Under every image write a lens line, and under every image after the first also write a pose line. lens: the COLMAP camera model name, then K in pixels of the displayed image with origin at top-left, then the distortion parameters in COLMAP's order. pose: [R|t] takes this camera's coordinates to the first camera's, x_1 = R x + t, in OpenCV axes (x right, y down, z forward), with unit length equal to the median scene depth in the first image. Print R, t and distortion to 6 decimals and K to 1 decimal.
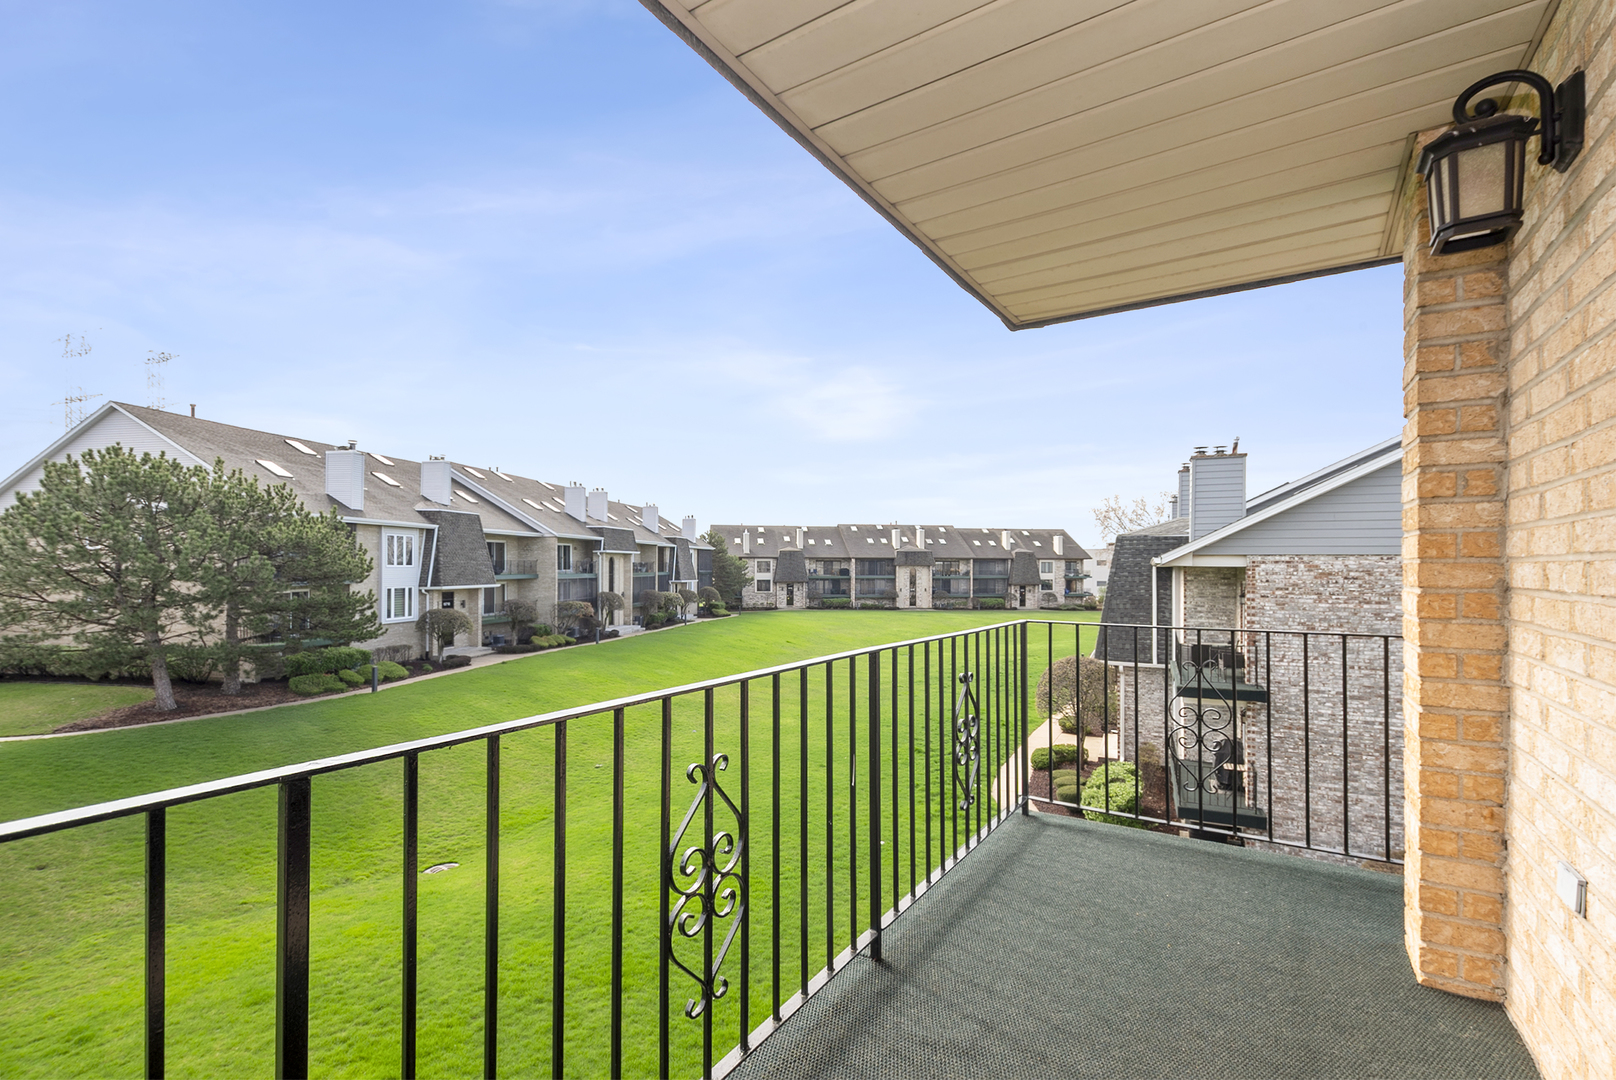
lens RADIAL K [[726.0, 0, 809.1], [0, 726.0, 551.8], [0, 0, 1]] dist [0.005739, -0.002301]
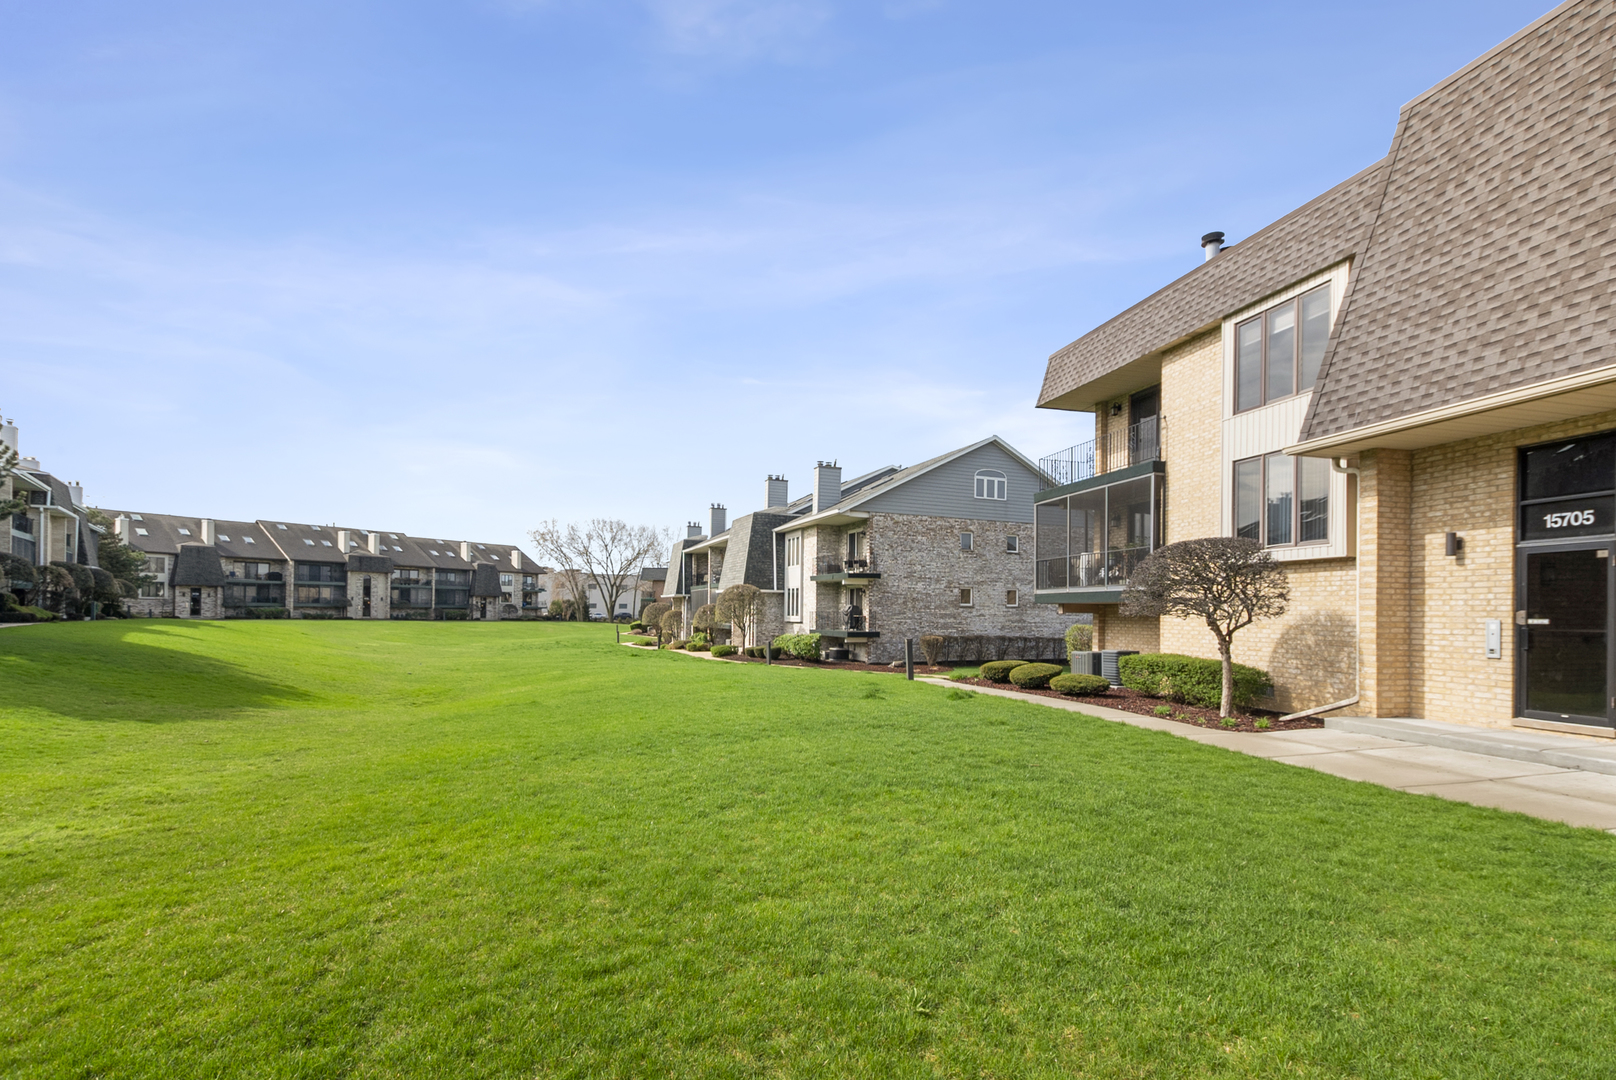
lens RADIAL K [[752.1, 0, 825.2], [0, 752.1, 584.8], [0, 0, 1]] dist [-0.002361, -0.000031]
pose [[0.662028, 0.031026, 0.748837, -0.181506], [-0.021335, 0.999518, -0.022550, 0.043640], [-0.749175, -0.001048, 0.662371, -0.056412]]
